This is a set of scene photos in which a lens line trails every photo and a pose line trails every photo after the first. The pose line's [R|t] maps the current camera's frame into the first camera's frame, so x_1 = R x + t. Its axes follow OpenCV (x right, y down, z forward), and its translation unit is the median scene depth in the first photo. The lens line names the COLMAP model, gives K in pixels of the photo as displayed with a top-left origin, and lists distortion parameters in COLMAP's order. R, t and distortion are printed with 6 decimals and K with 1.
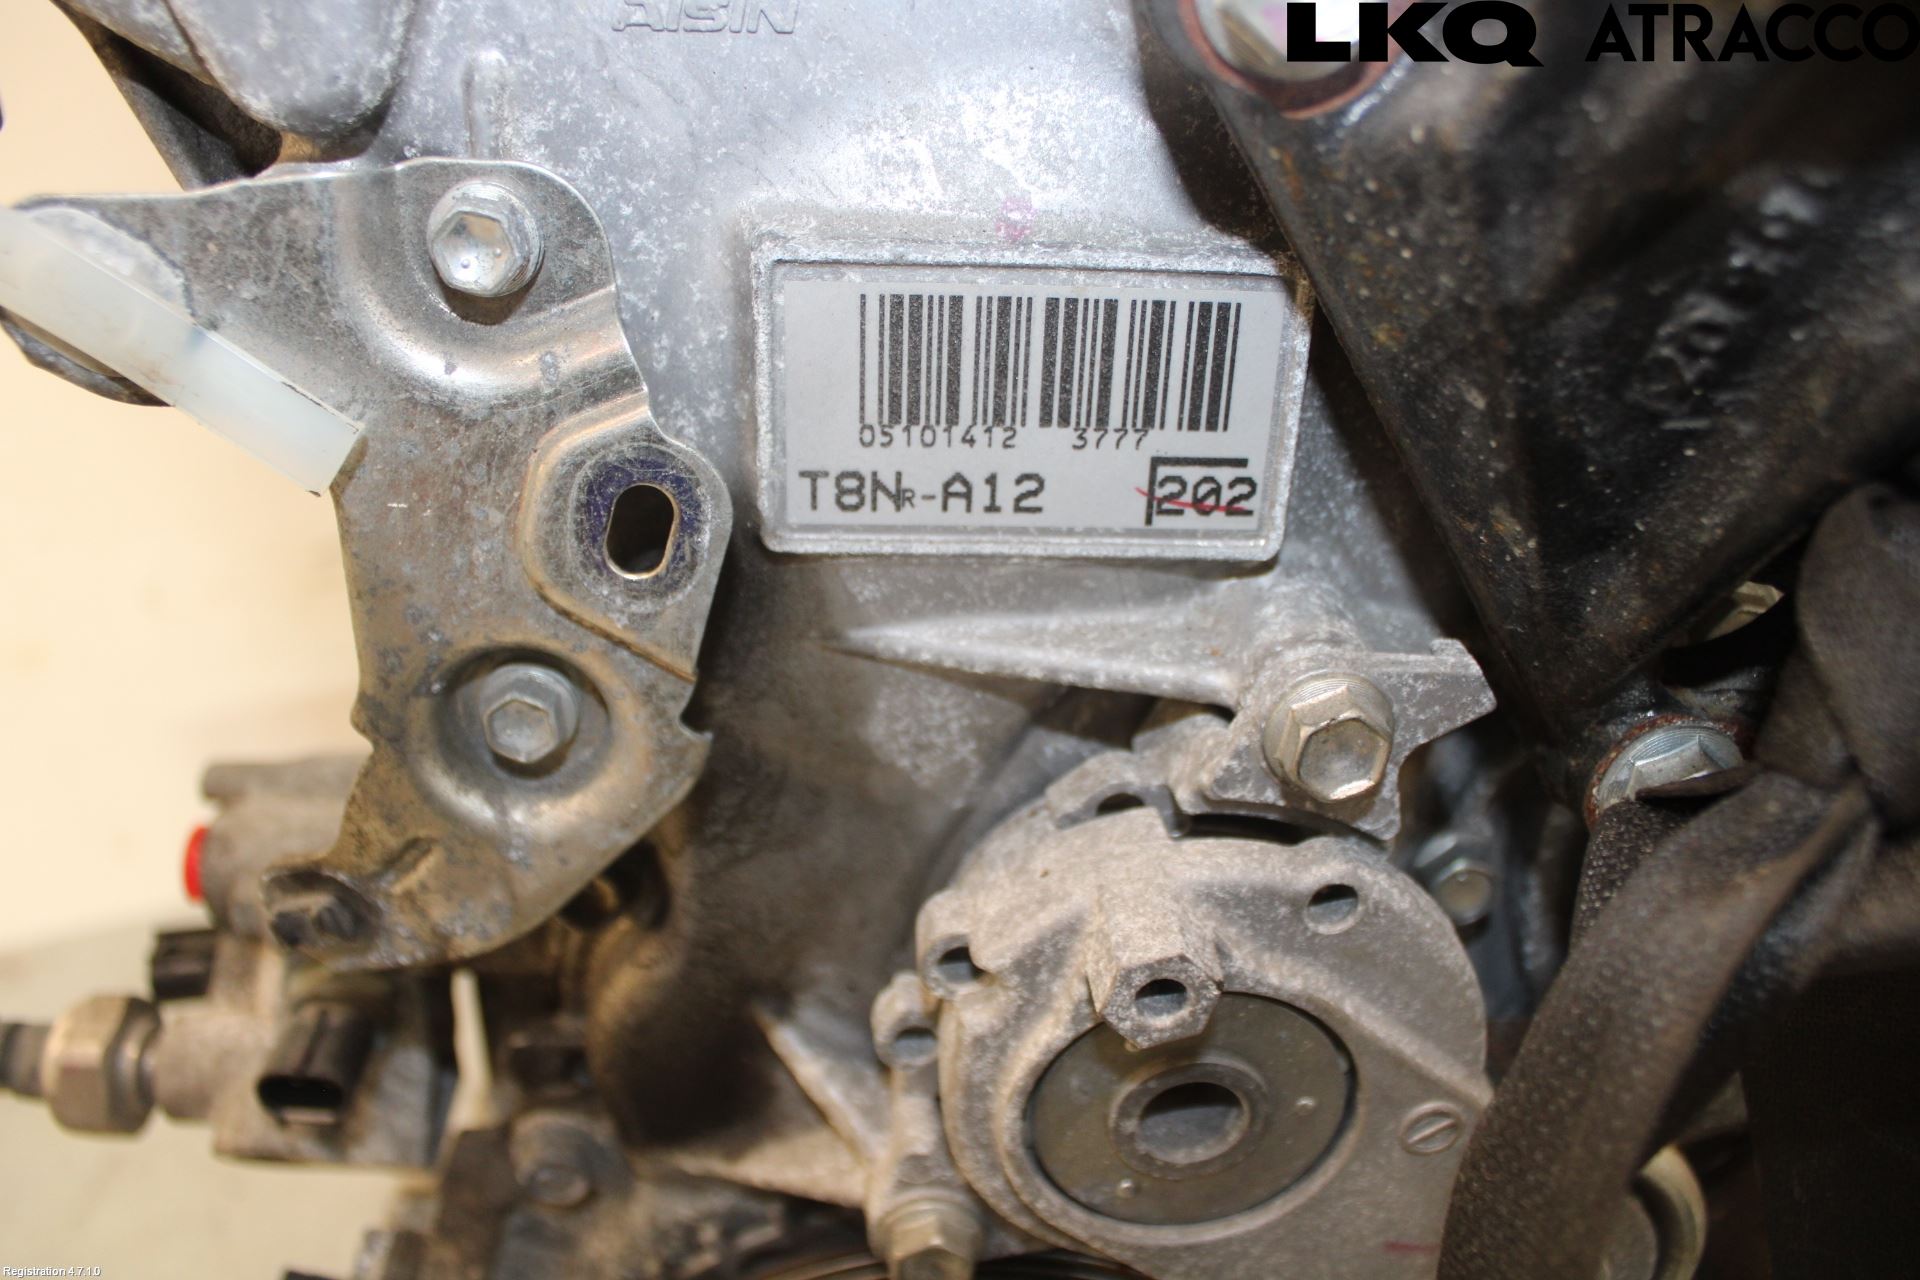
lens RADIAL K [[1634.0, 0, 960.0], [0, 1634.0, 640.0], [0, 0, 1]] dist [-0.185979, 0.171977]
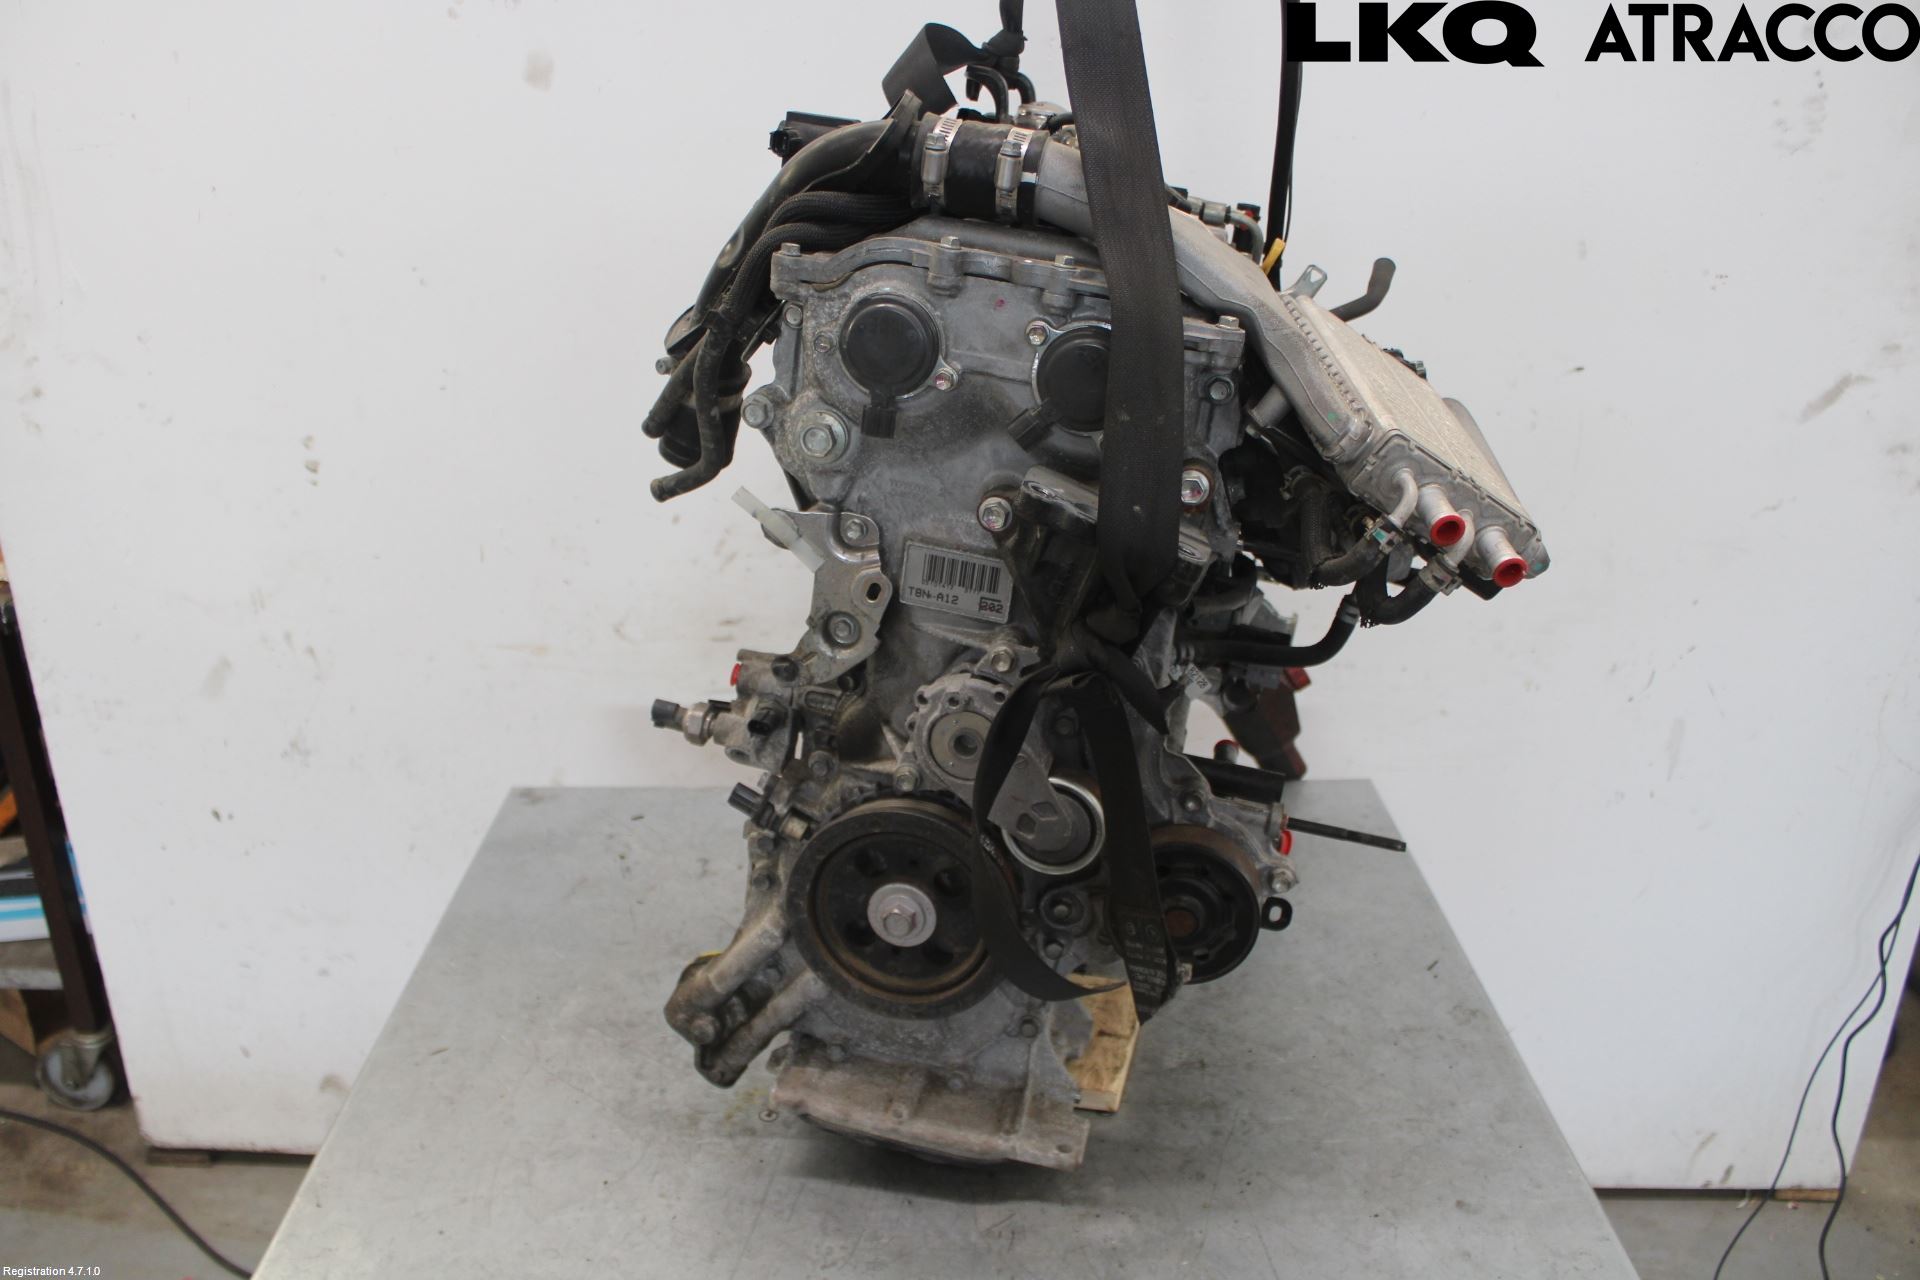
lens RADIAL K [[1651.1, 0, 967.3], [0, 1651.1, 643.7], [0, 0, 1]] dist [-0.190223, 0.181896]
pose [[0.966049, 0.180264, -0.185080, 0.973642], [-0.202486, 0.973197, -0.109029, 0.541873], [0.160465, 0.142804, 0.976657, -3.608825]]
